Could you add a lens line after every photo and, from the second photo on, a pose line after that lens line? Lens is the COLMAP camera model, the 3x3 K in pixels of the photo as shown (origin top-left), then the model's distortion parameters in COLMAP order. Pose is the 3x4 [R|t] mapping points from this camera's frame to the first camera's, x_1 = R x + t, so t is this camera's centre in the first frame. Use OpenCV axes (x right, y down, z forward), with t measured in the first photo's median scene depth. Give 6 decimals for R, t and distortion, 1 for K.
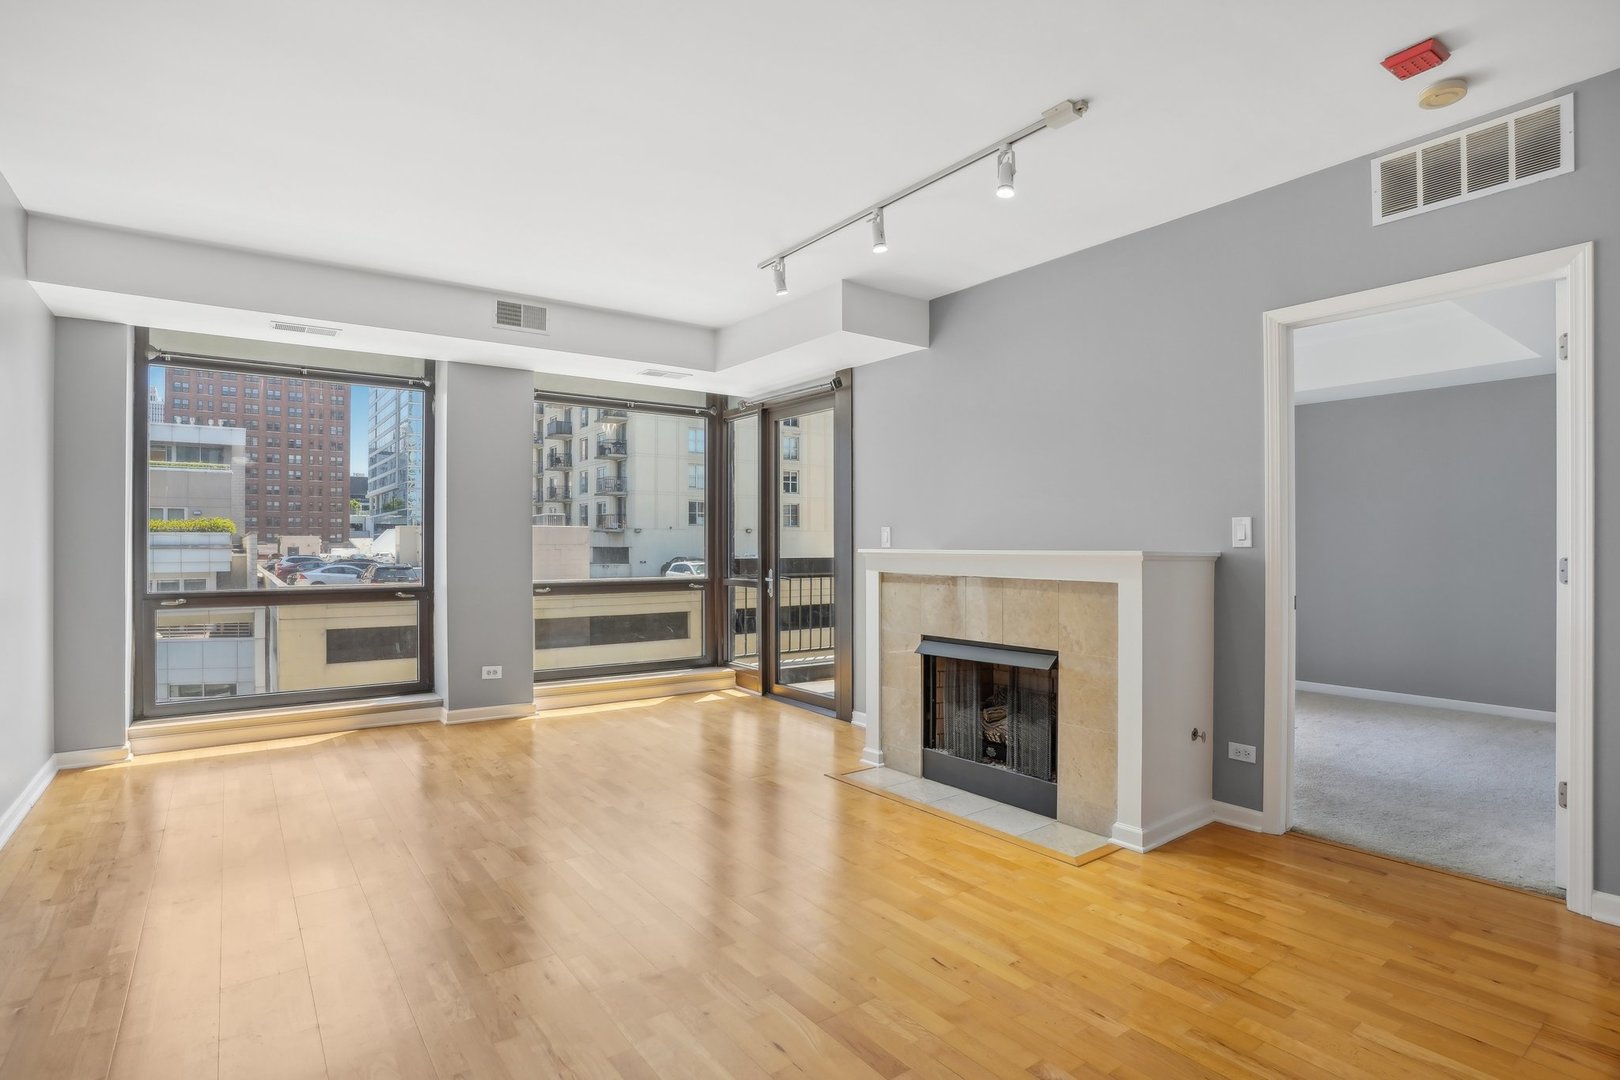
lens RADIAL K [[824.7, 0, 812.8], [0, 824.7, 542.6], [0, 0, 1]] dist [-0.077047, 0.032289]
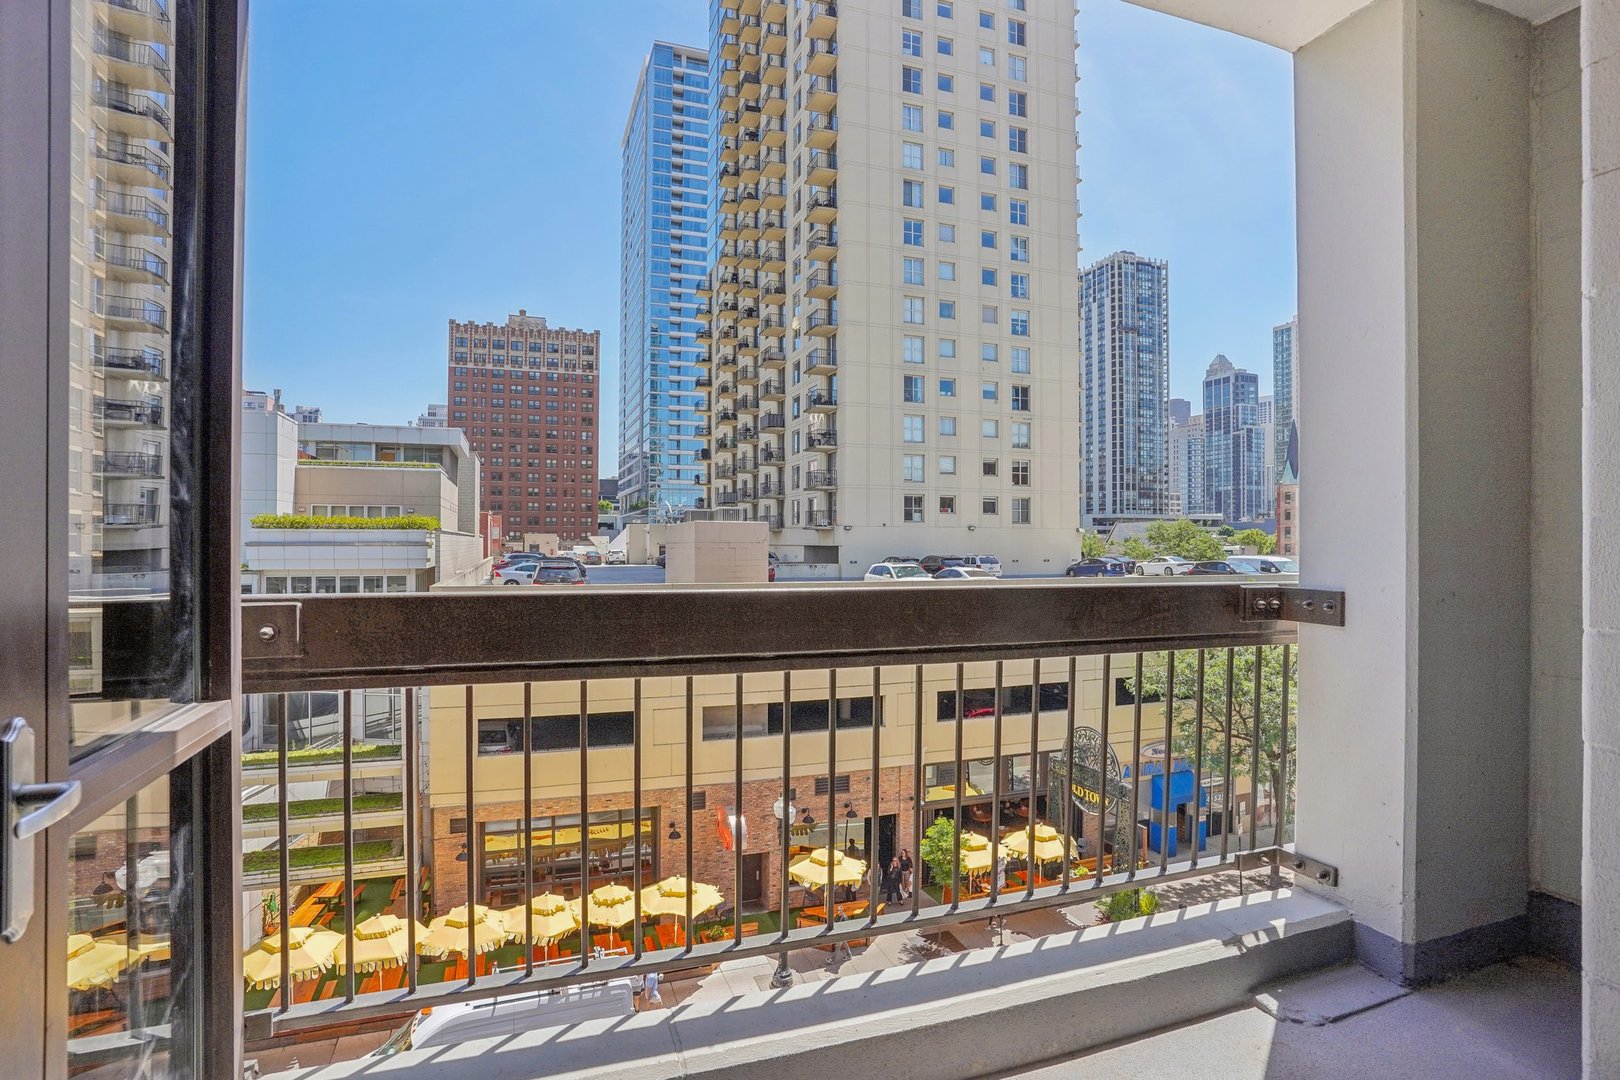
lens RADIAL K [[824.7, 0, 798.0], [0, 824.7, 549.9], [0, 0, 1]] dist [-0.077047, 0.032289]
pose [[0.954719, 0.006139, -0.297444, 0.065754], [-0.003090, 0.999938, 0.010722, 0.002899], [0.297492, -0.009318, 0.954679, 0.759953]]
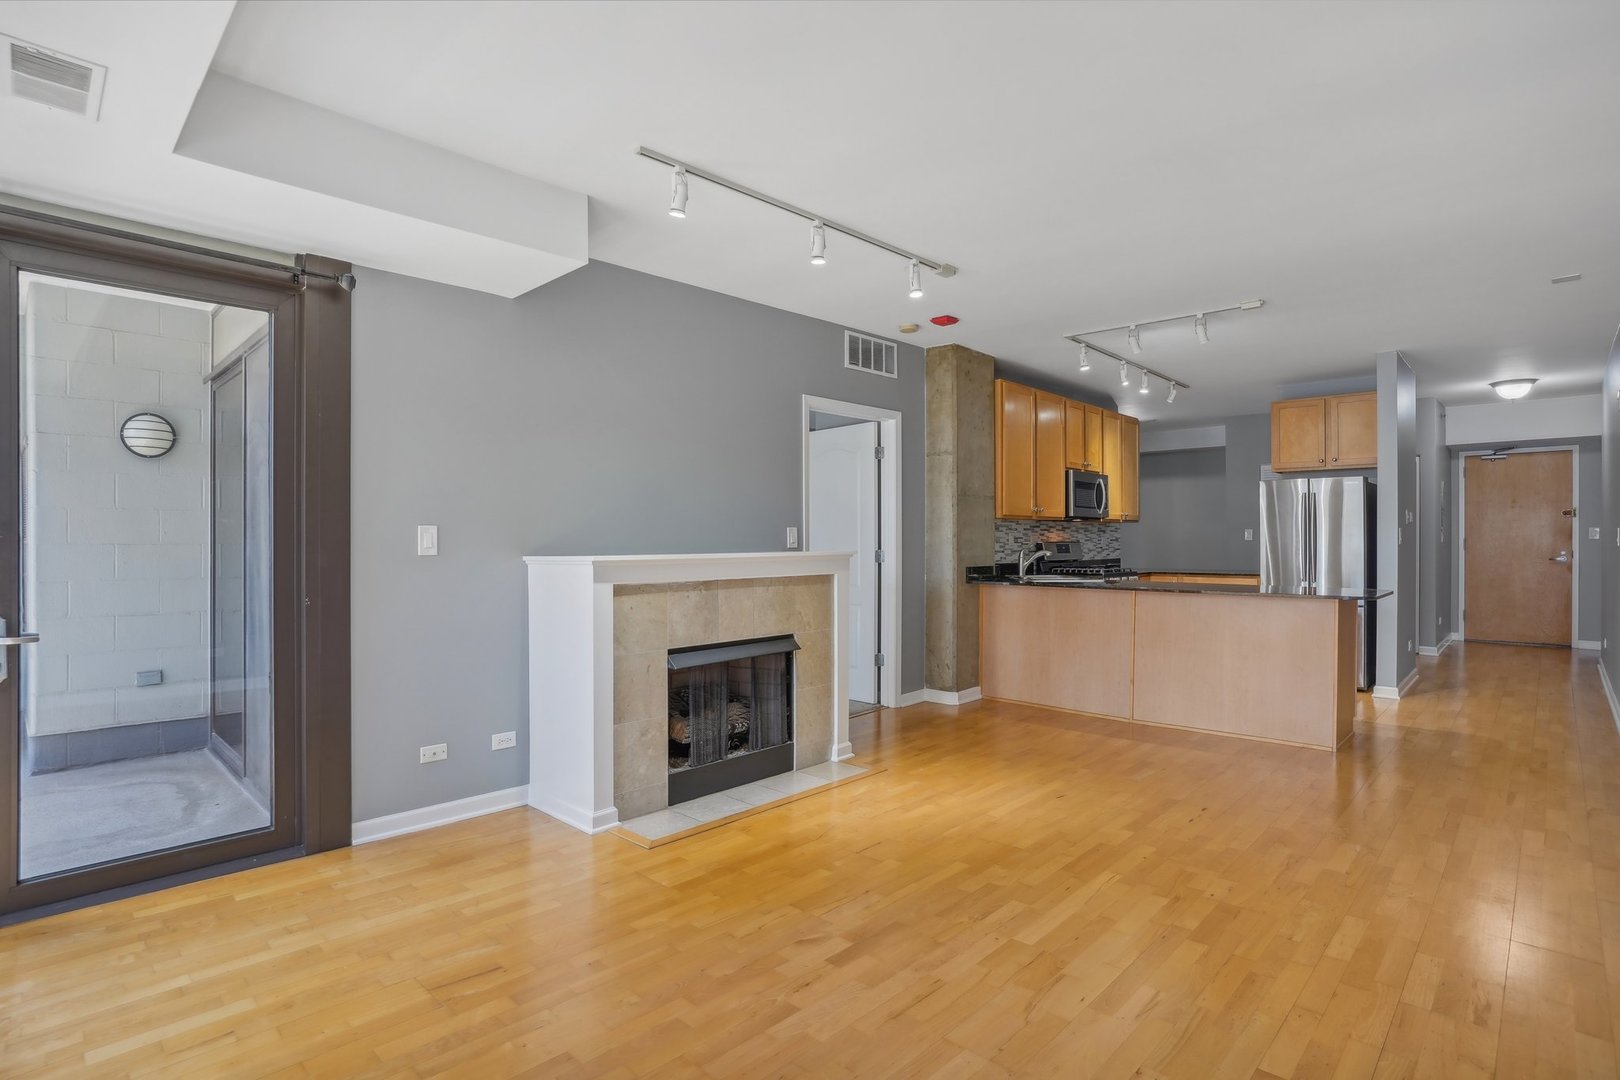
lens RADIAL K [[824.7, 0, 805.5], [0, 824.7, 537.3], [0, 0, 1]] dist [-0.077047, 0.032289]
pose [[-0.175892, 0.002436, 0.984406, -0.395247], [0.002314, 0.999995, -0.002062, -0.004397], [-0.984407, 0.001915, -0.175897, 0.508848]]
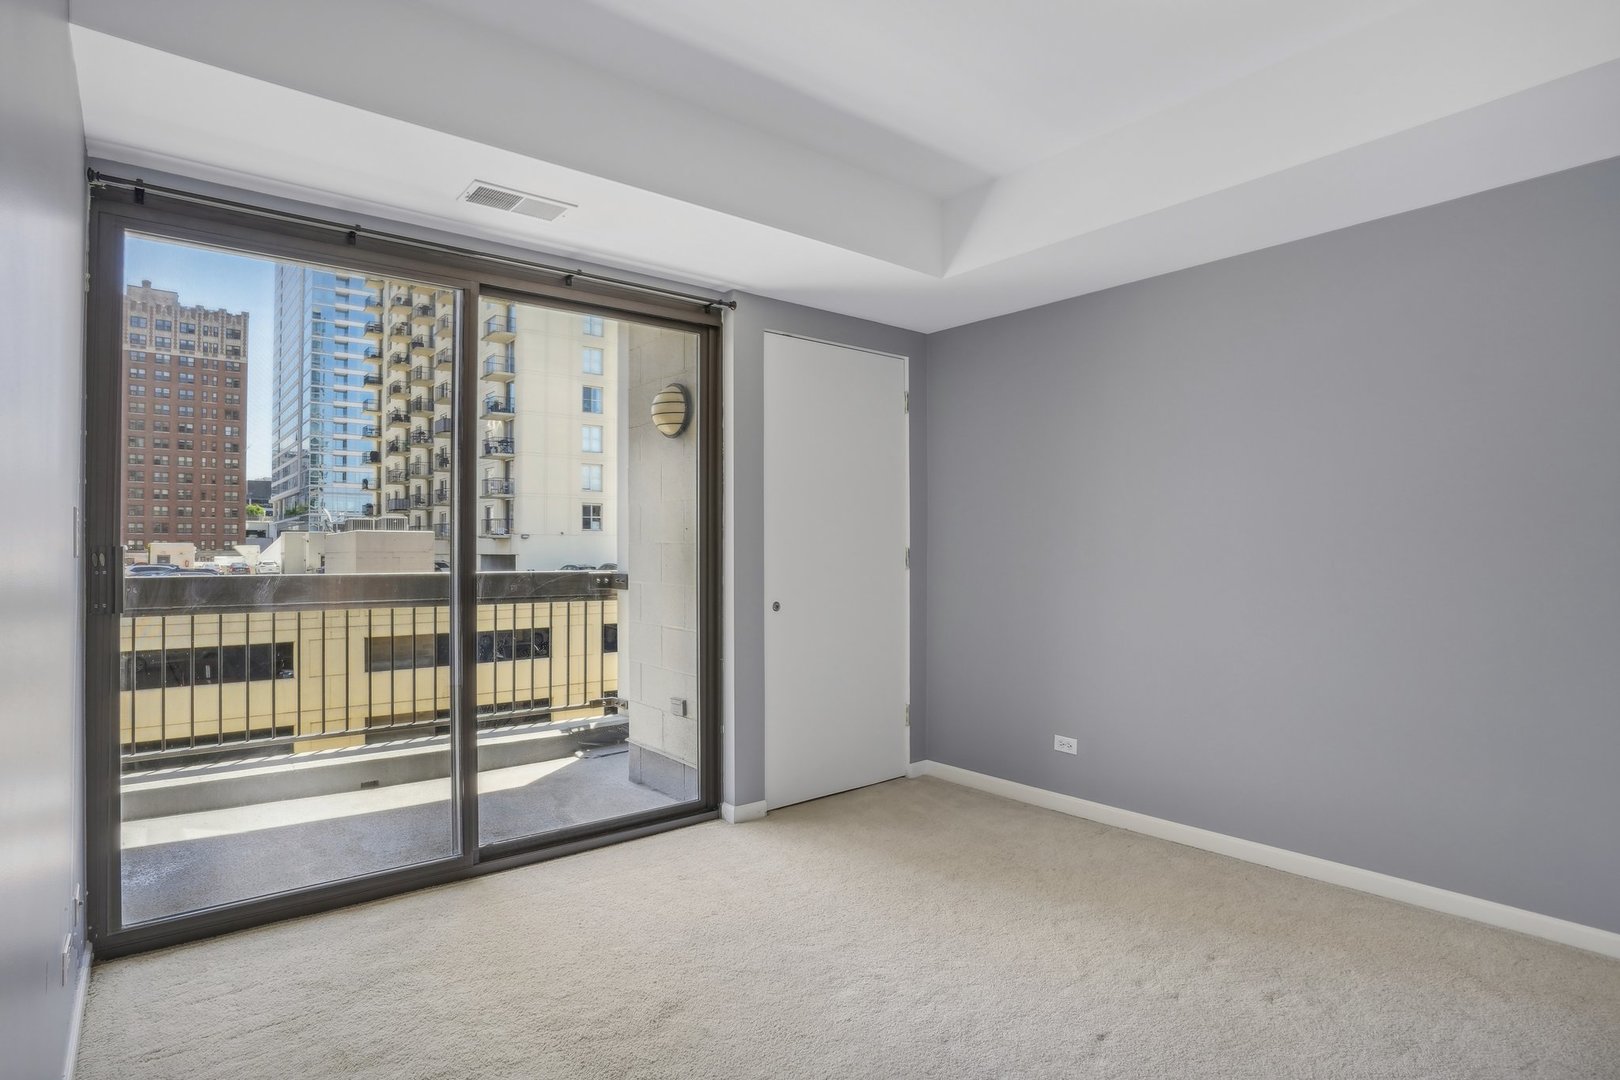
lens RADIAL K [[837.7, 0, 773.9], [0, 837.7, 544.0], [0, 0, 1]] dist [-0.050750, 0.010298]
pose [[0.999538, -0.002835, 0.030262, 0.284297], [0.003002, 0.999981, -0.005454, 0.001979], [-0.030246, 0.005542, 0.999527, 0.409200]]
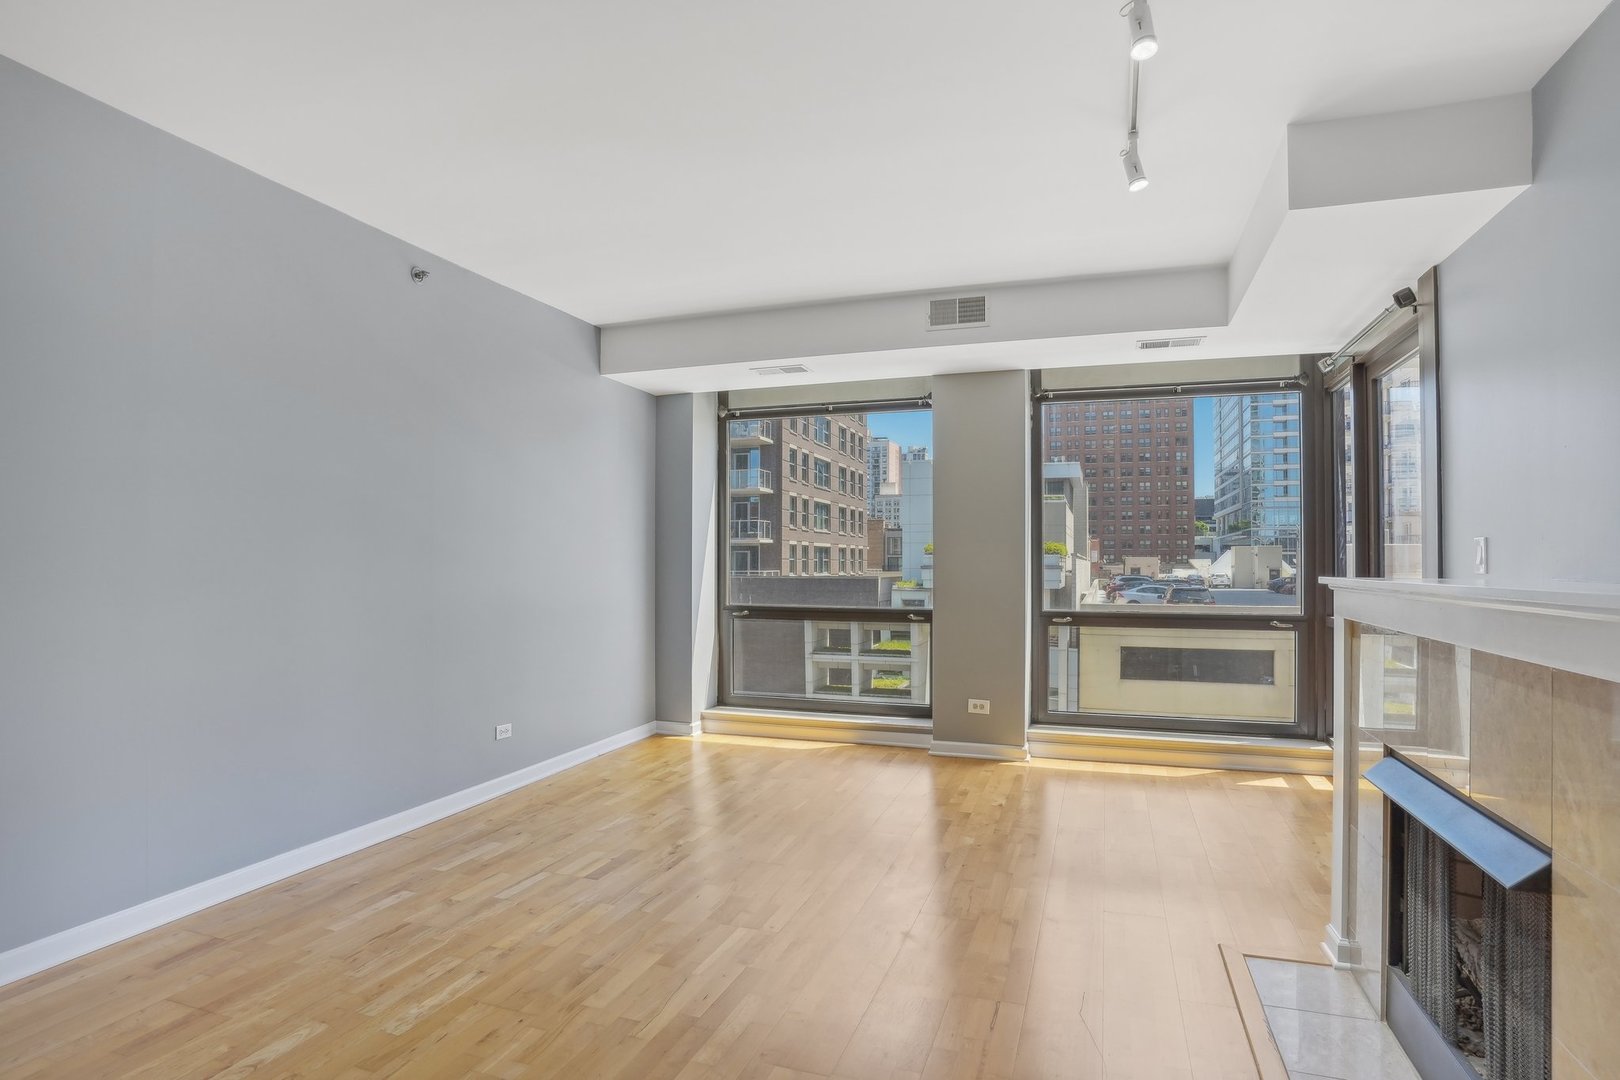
lens RADIAL K [[824.7, 0, 814.5], [0, 824.7, 550.5], [0, 0, 1]] dist [-0.077047, 0.032289]
pose [[0.564752, -0.012126, -0.825171, 0.173413], [-0.000790, 0.999884, -0.015234, -0.000837], [0.825260, 0.009255, 0.564677, 0.213365]]
